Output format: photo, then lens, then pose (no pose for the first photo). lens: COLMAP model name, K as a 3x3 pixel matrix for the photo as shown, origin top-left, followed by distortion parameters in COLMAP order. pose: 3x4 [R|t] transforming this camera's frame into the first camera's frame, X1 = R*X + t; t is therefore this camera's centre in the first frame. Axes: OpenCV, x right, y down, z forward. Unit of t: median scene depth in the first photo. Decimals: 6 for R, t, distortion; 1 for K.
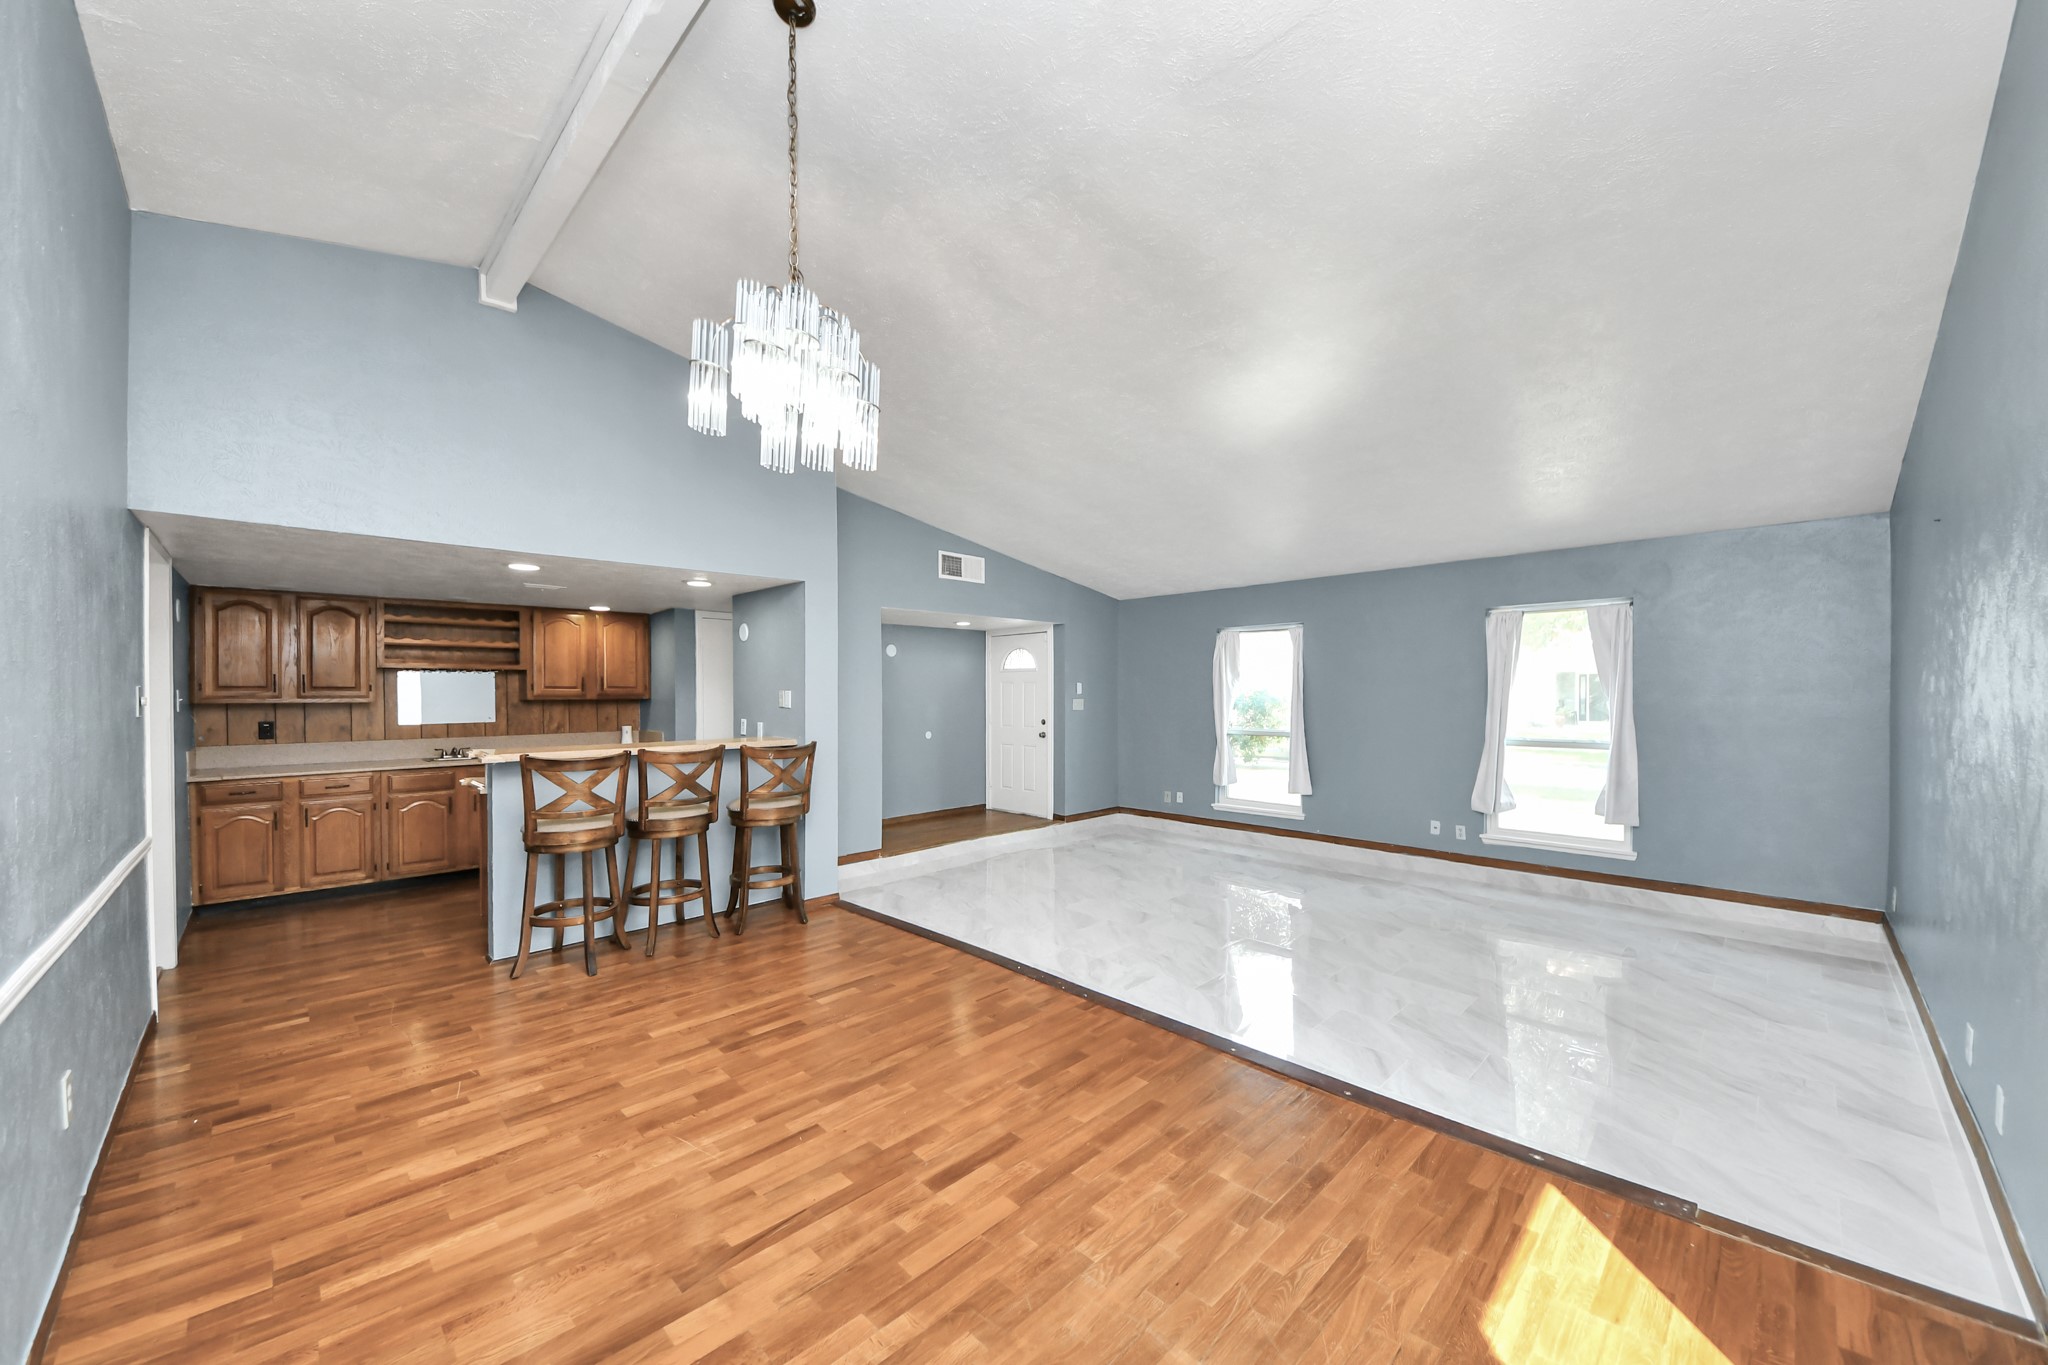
lens RADIAL K [[771.0, 0, 1005.4], [0, 771.0, 697.2], [0, 0, 1]] dist [0.050934, -0.032189]
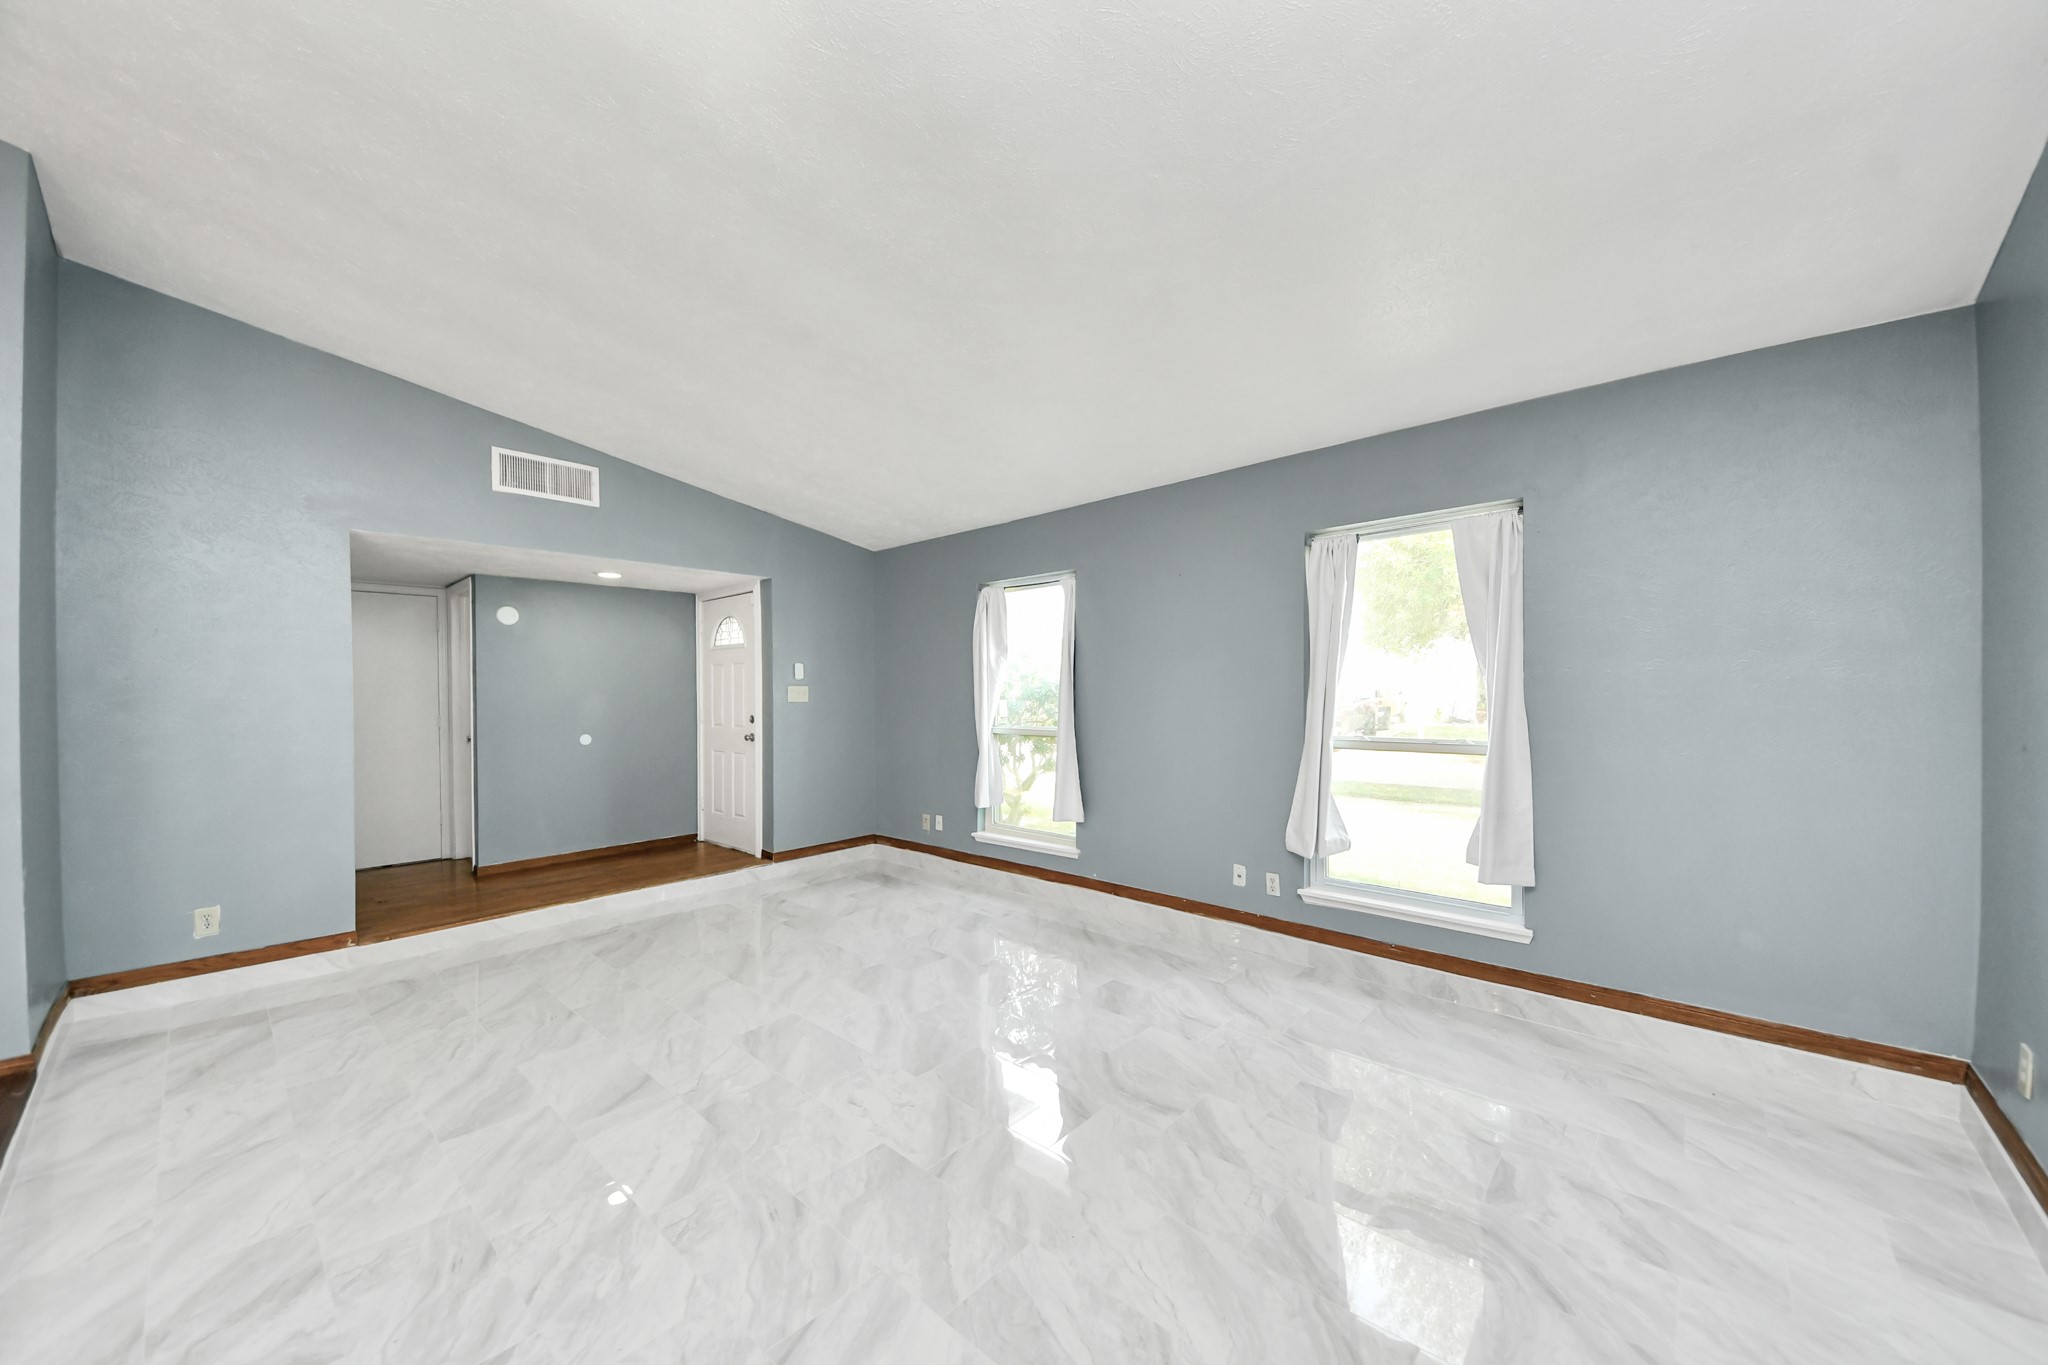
lens RADIAL K [[744.1, 0, 1023.7], [0, 744.1, 696.9], [0, 0, 1]] dist [0.036982, -0.022846]
pose [[0.997956, -0.005963, 0.063627, 0.359332], [0.006022, 0.999982, -0.000736, 0.019374], [-0.063621, 0.001117, 0.997974, 0.424916]]
